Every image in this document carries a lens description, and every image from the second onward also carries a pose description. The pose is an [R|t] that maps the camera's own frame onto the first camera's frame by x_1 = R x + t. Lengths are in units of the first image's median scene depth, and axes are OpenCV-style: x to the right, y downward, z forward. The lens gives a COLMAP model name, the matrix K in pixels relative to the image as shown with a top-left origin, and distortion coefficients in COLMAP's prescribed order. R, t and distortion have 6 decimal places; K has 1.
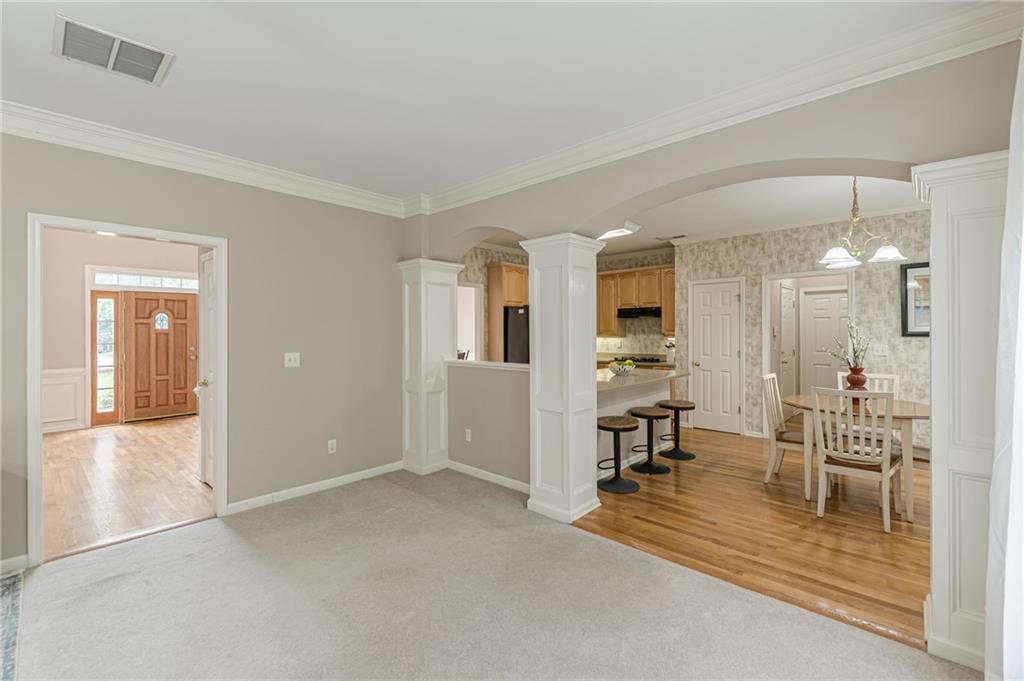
lens RADIAL K [[441.0, 0, 509.3], [0, 441.0, 327.4], [0, 0, 1]] dist [0.003950, 0.000153]
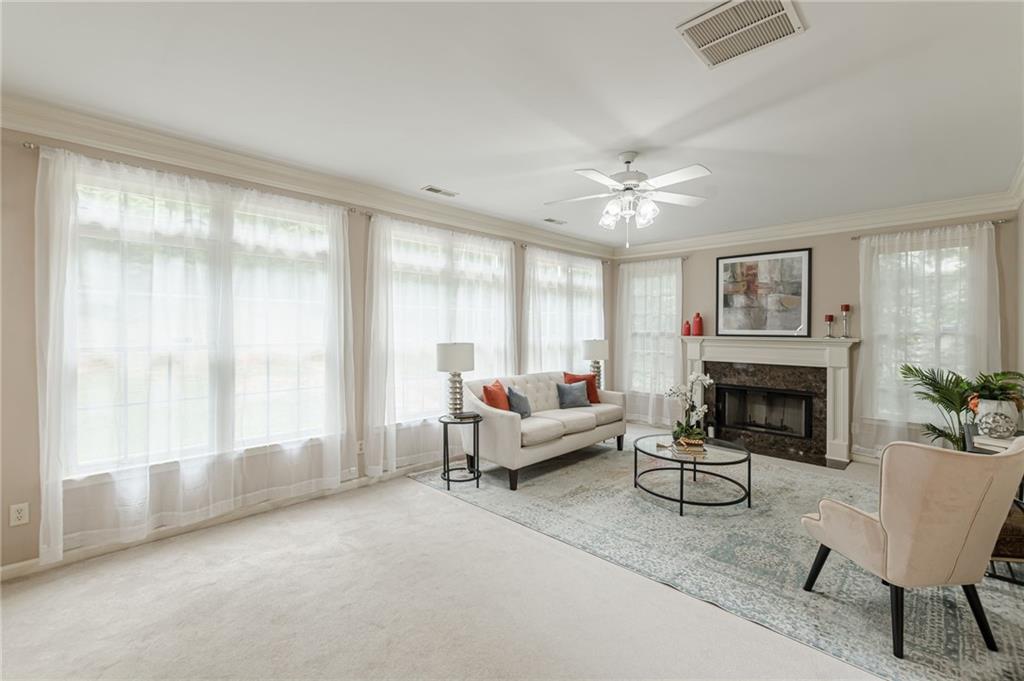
lens RADIAL K [[440.5, 0, 509.5], [0, 440.5, 333.6], [0, 0, 1]] dist [0.000163, -0.000269]
pose [[-0.999675, 0.001186, 0.025469, -0.169940], [0.001148, 0.999998, -0.001515, 0.001728], [-0.025471, -0.001485, -0.999674, 0.724537]]
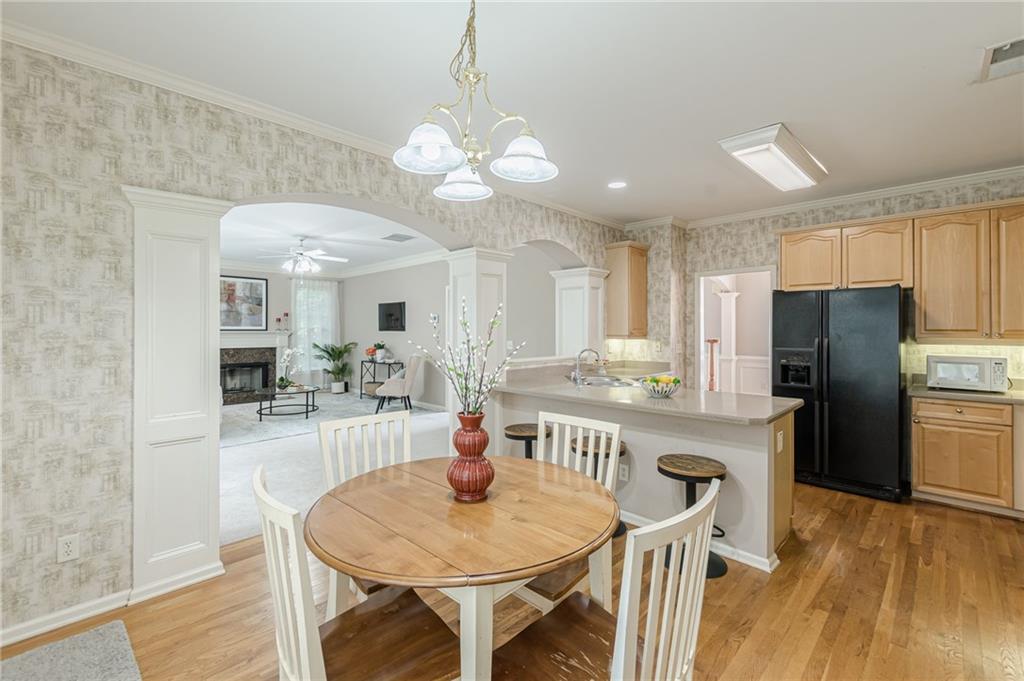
lens RADIAL K [[441.0, 0, 509.3], [0, 441.0, 327.4], [0, 0, 1]] dist [0.003950, 0.000153]
pose [[-0.023459, 0.002993, -0.999720, 0.815713], [0.008132, 0.999963, 0.002803, -0.000291], [0.999692, -0.008064, -0.023483, 0.699418]]
